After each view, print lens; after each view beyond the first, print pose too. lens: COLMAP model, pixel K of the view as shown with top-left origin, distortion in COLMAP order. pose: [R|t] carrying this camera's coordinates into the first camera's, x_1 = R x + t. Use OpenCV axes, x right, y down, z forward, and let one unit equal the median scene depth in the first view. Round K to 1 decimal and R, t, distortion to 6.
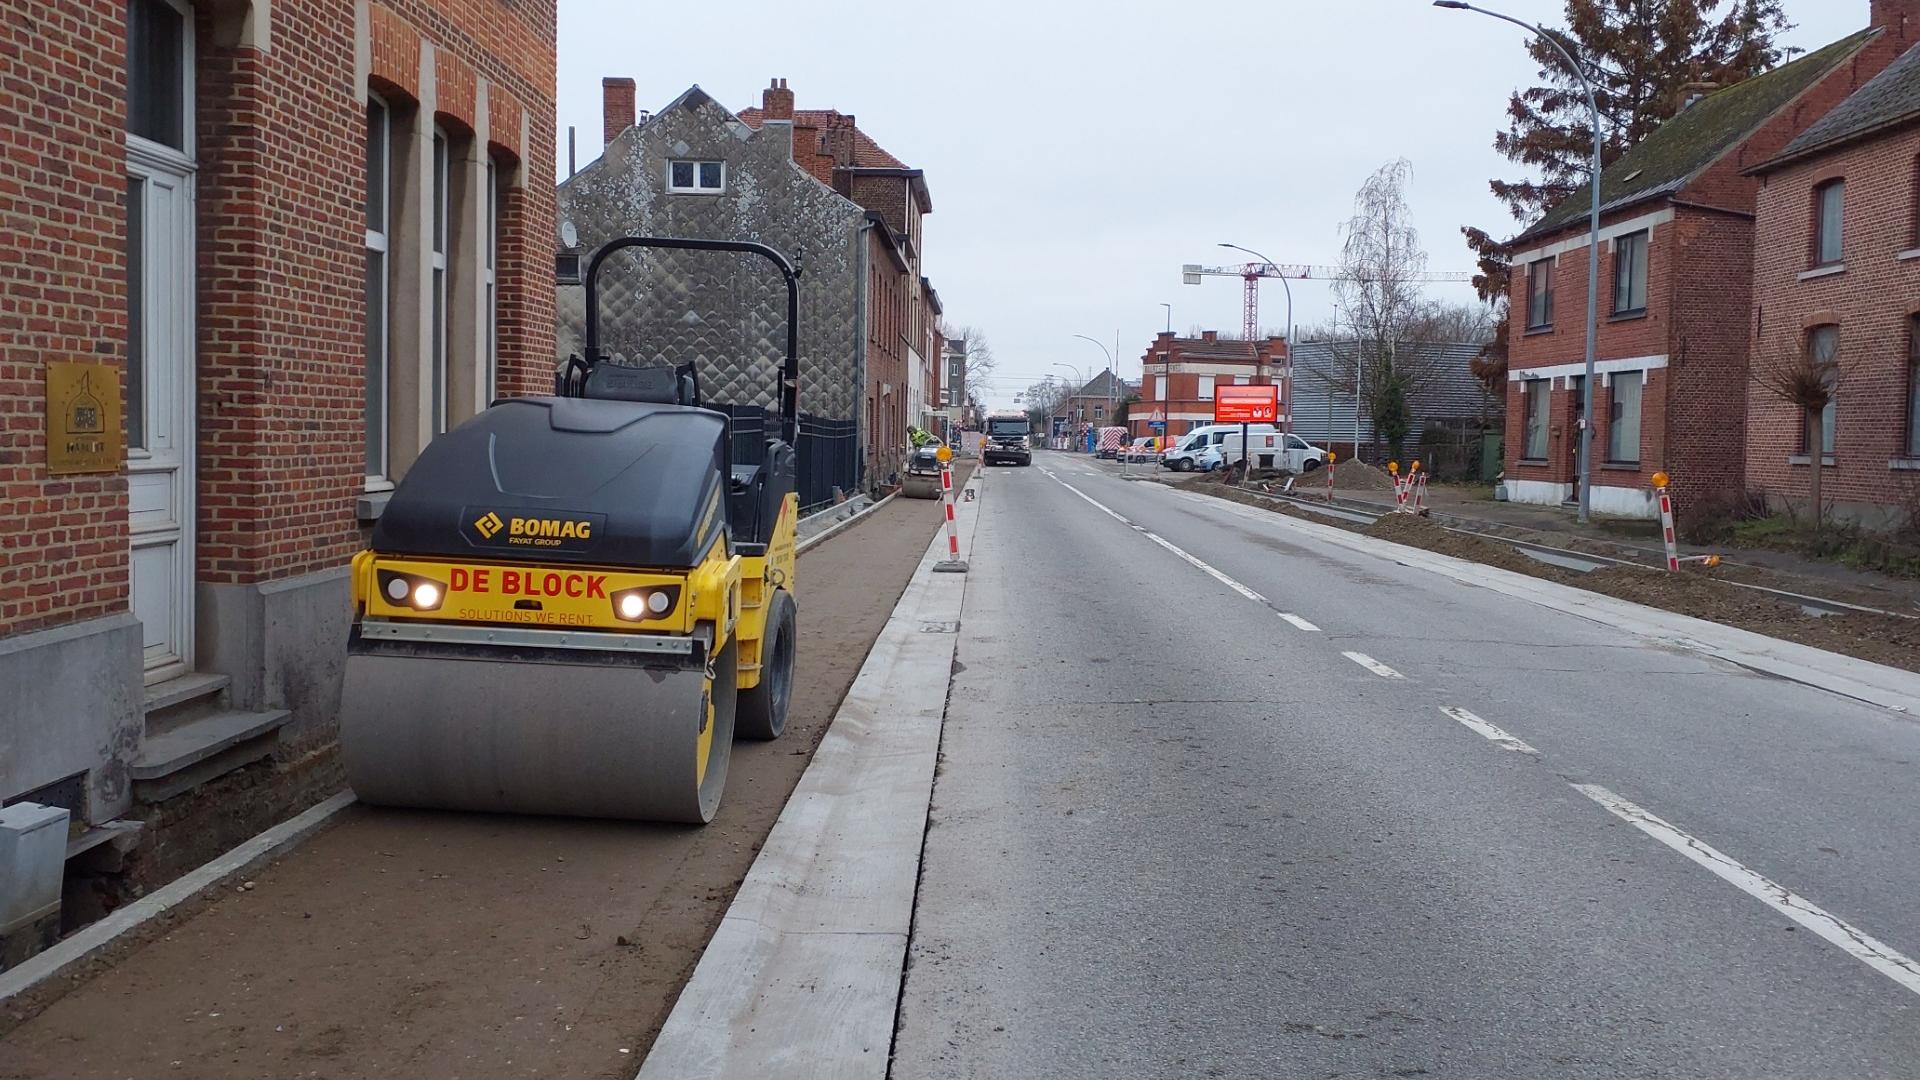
lens RADIAL K [[1496.4, 0, 988.7], [0, 1496.4, 501.5], [0, 0, 1]] dist [0.132198, -0.209276]
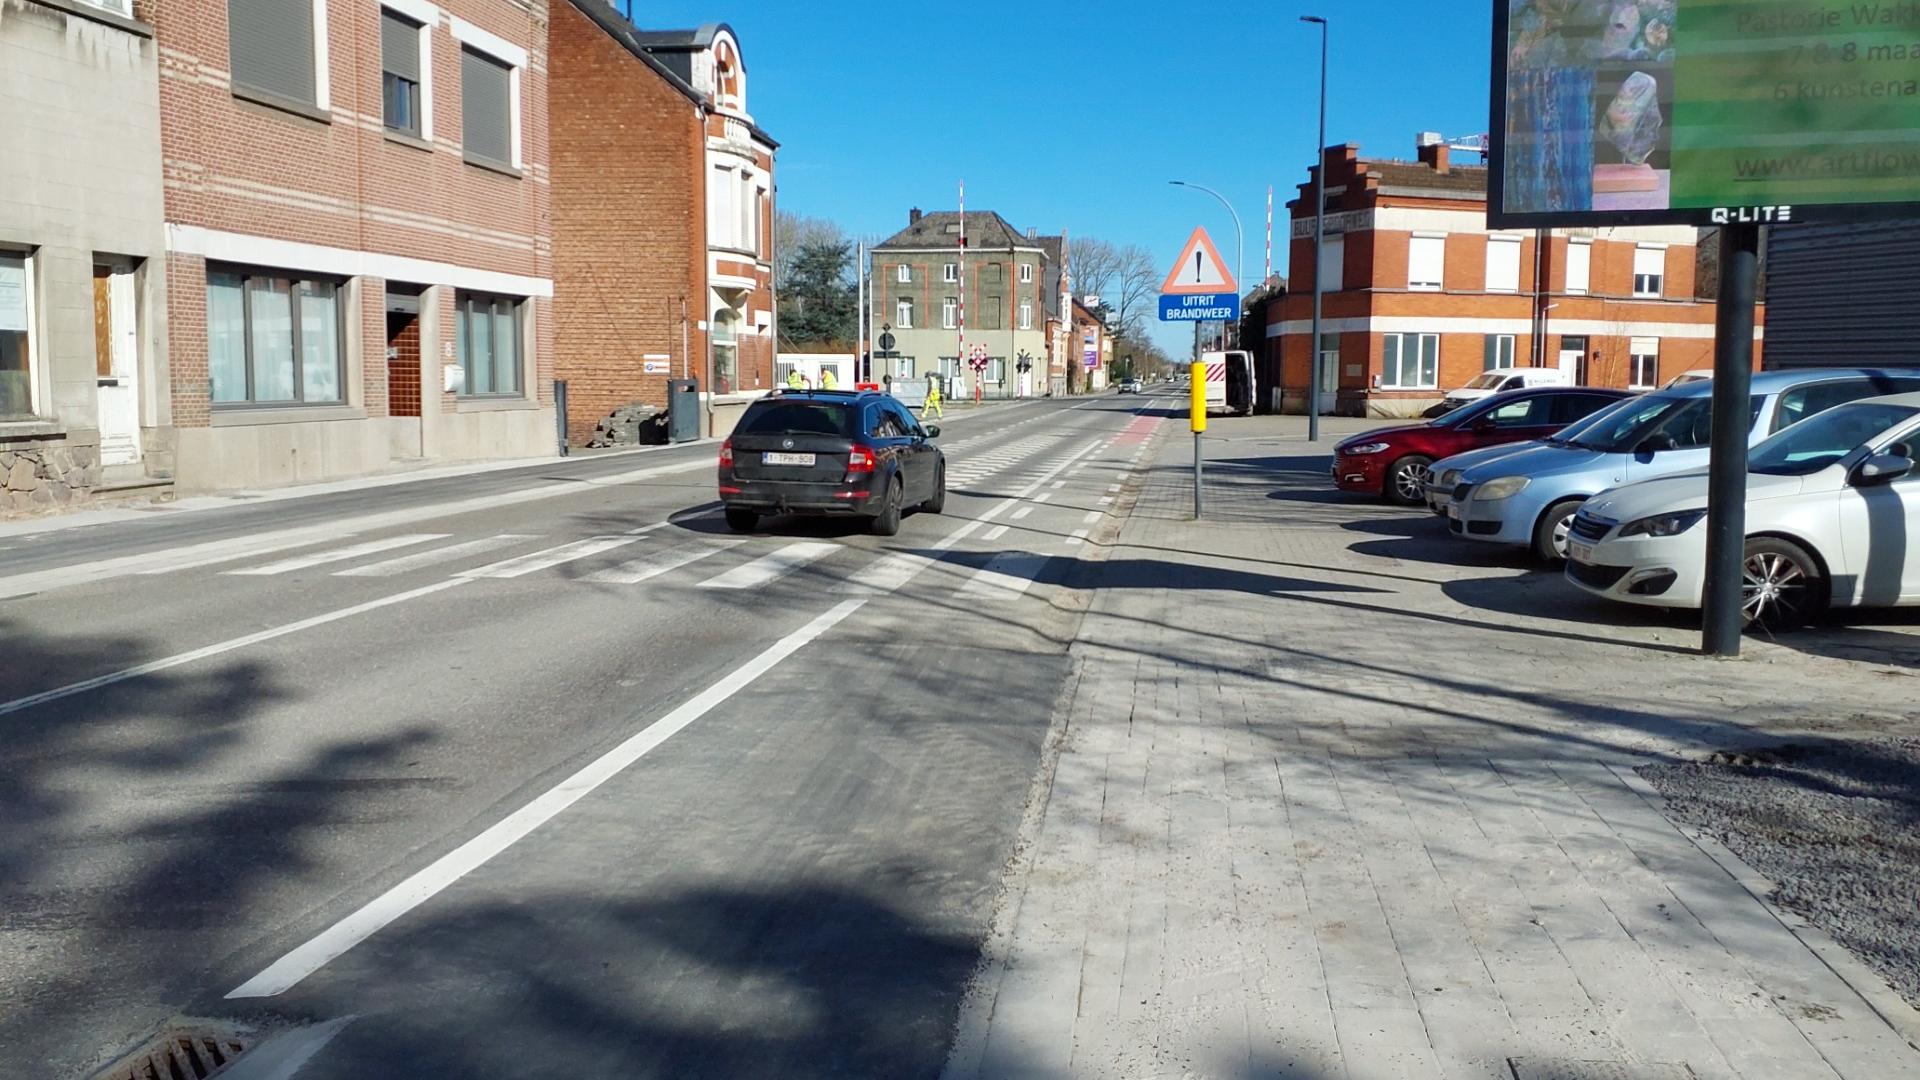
lens RADIAL K [[1474.8, 0, 973.1], [0, 1474.8, 524.7], [0, 0, 1]] dist [0.129105, -0.287401]
pose [[0.988476, 0.000218, -0.151376, 0.197018], [0.008540, 0.998326, 0.057205, -0.055371], [0.151135, -0.057839, 0.986820, 1.331335]]
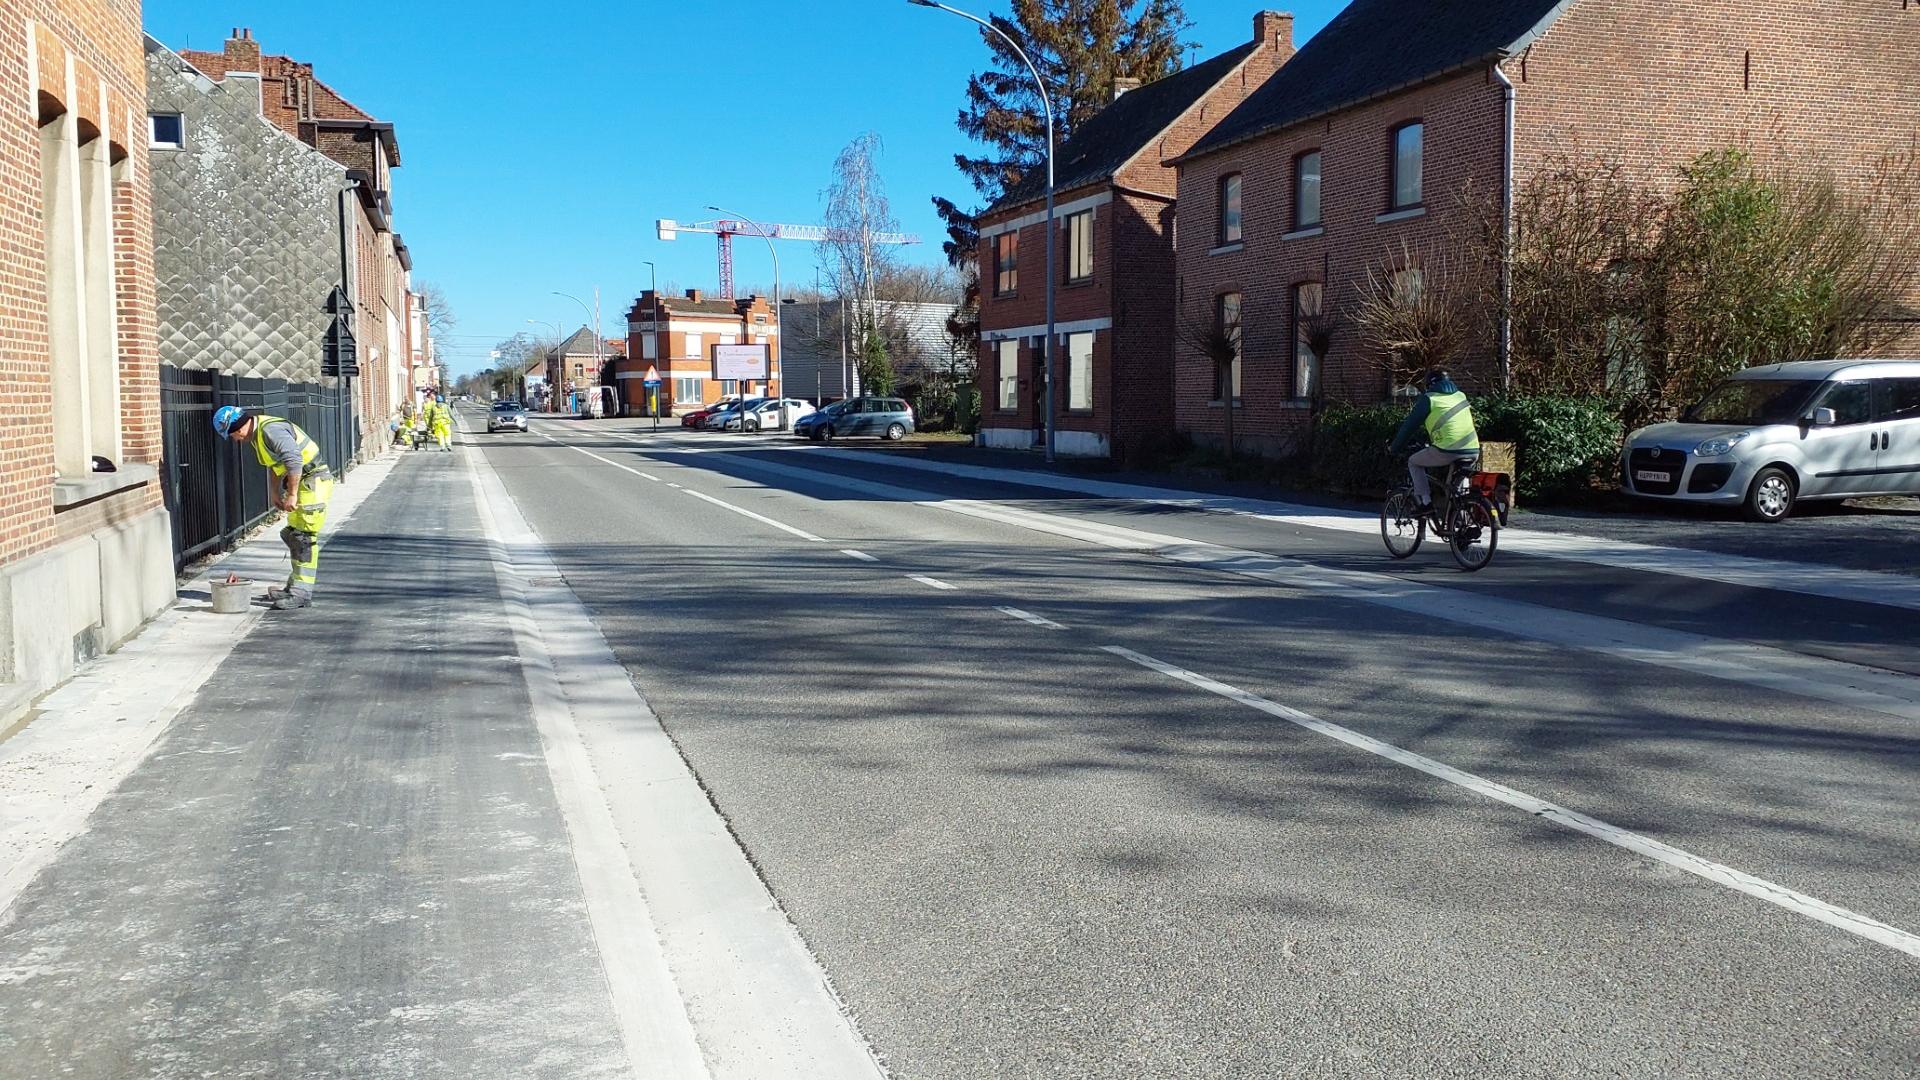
lens RADIAL K [[1488.5, 0, 960.0], [0, 1488.5, 540.0], [0, 0, 1]] dist [0.010488, -0.004336]
pose [[0.946891, -0.058051, 0.316272, -0.025150], [0.040229, 0.997228, 0.062597, -0.000817], [-0.319029, -0.046549, 0.946601, -0.037330]]
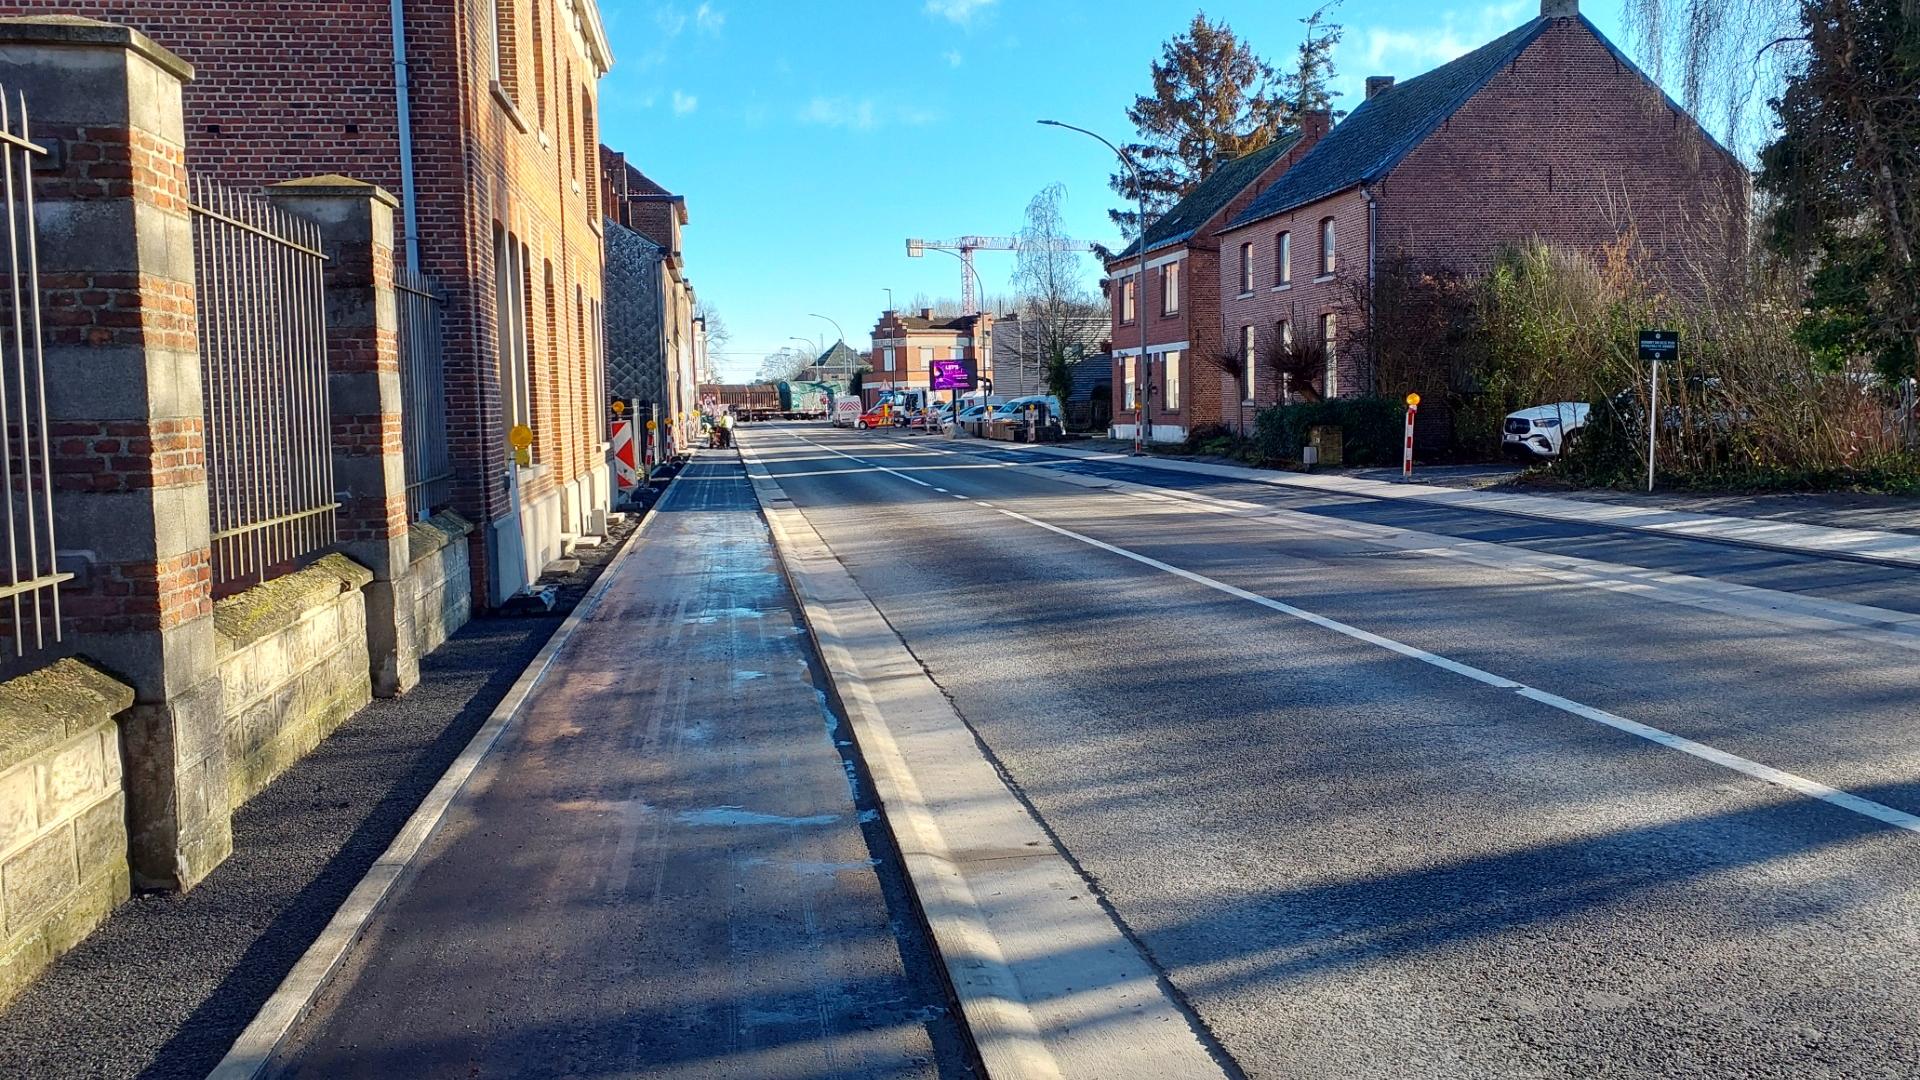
lens RADIAL K [[1457.1, 0, 961.3], [0, 1457.1, 569.2], [0, 0, 1]] dist [0.001286, -0.003673]
pose [[0.986238, -0.063628, 0.152597, -0.030421], [0.052604, 0.995778, 0.075221, 0.011216], [-0.156738, -0.066158, 0.985422, -0.341713]]
